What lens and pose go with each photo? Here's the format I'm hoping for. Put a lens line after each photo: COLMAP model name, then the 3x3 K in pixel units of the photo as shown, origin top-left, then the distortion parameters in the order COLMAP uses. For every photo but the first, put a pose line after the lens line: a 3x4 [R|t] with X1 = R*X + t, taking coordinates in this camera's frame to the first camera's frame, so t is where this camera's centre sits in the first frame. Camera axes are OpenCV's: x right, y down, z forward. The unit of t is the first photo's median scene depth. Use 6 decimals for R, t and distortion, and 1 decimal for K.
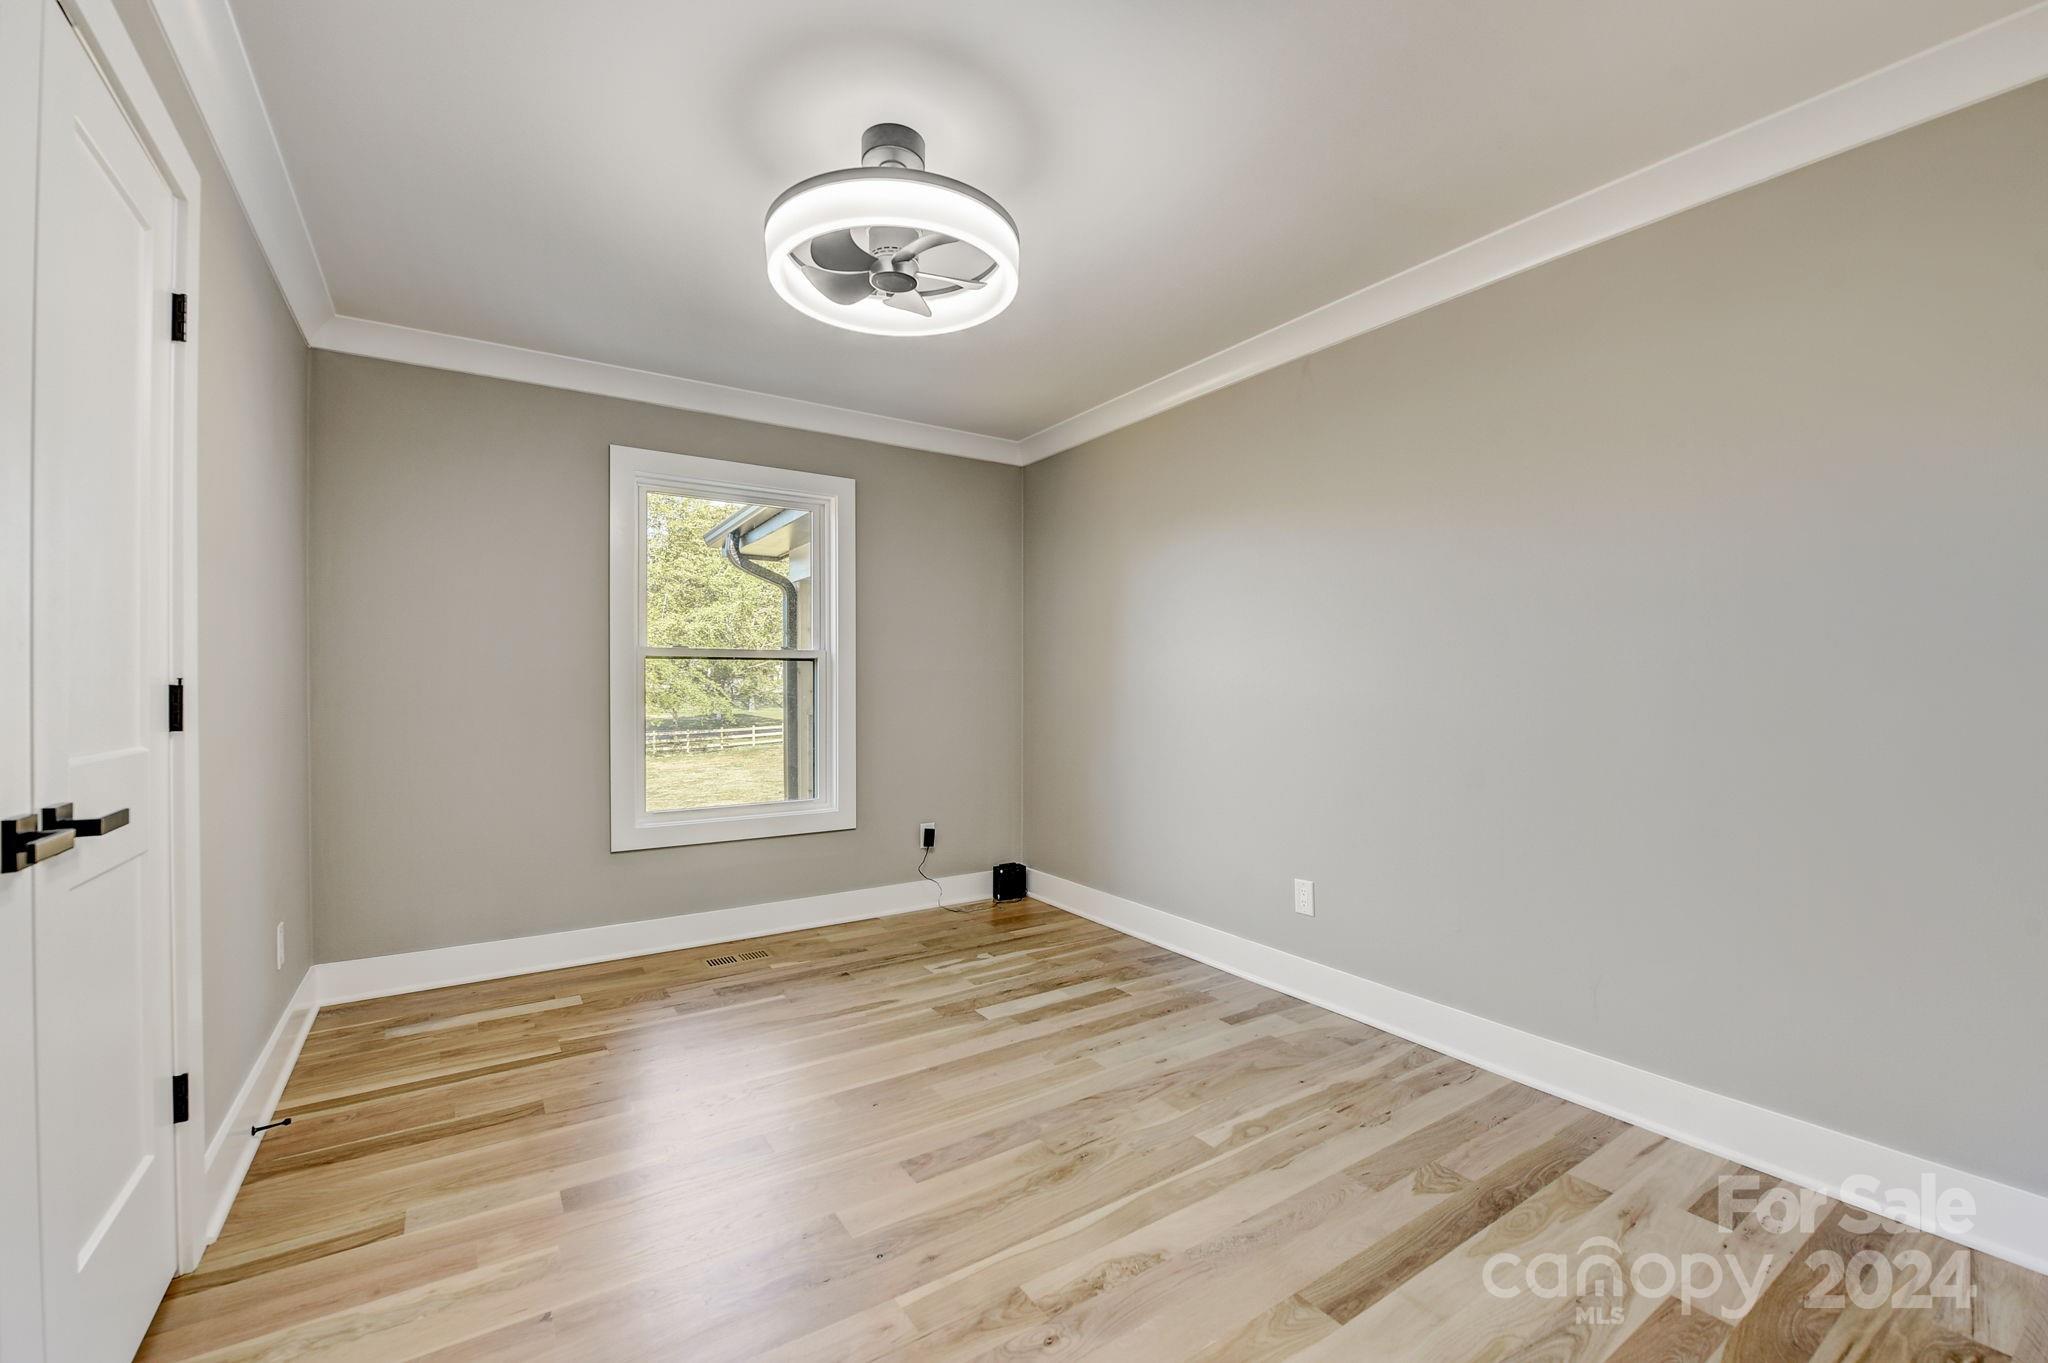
lens RADIAL K [[836.2, 0, 1012.2], [0, 836.2, 681.4], [0, 0, 1]] dist [-0.000712, -0.000209]
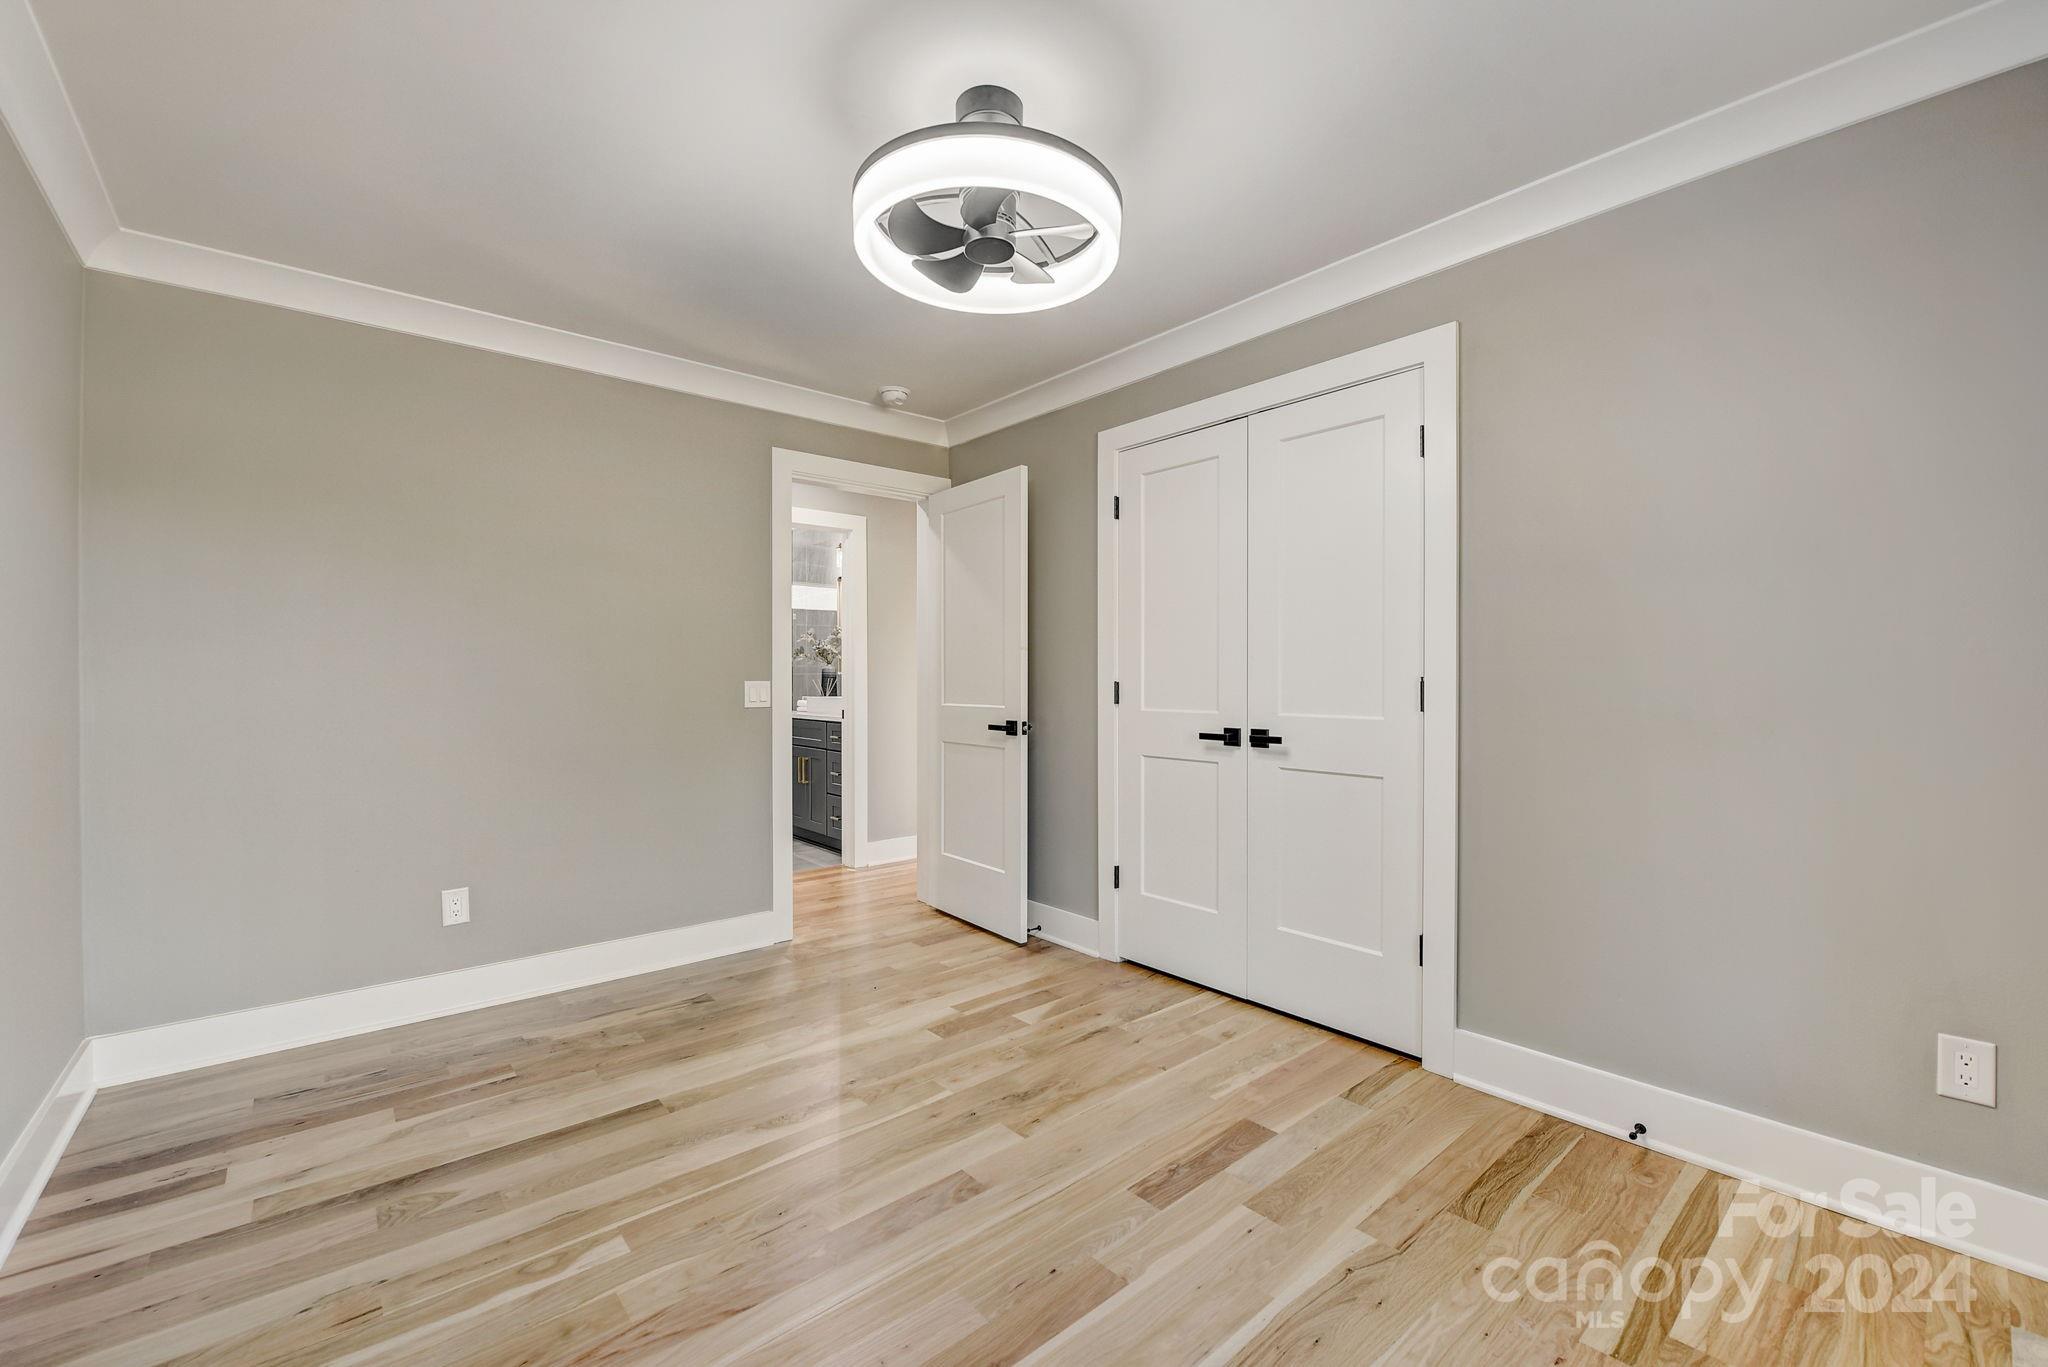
lens RADIAL K [[836.2, 0, 1012.2], [0, 836.2, 683.4], [0, 0, 1]] dist [-0.000712, -0.000209]
pose [[-0.992007, 0.004601, -0.126099, -0.047386], [0.004408, 0.999989, 0.001813, 0.004215], [0.126106, 0.001243, -0.992016, 1.967888]]
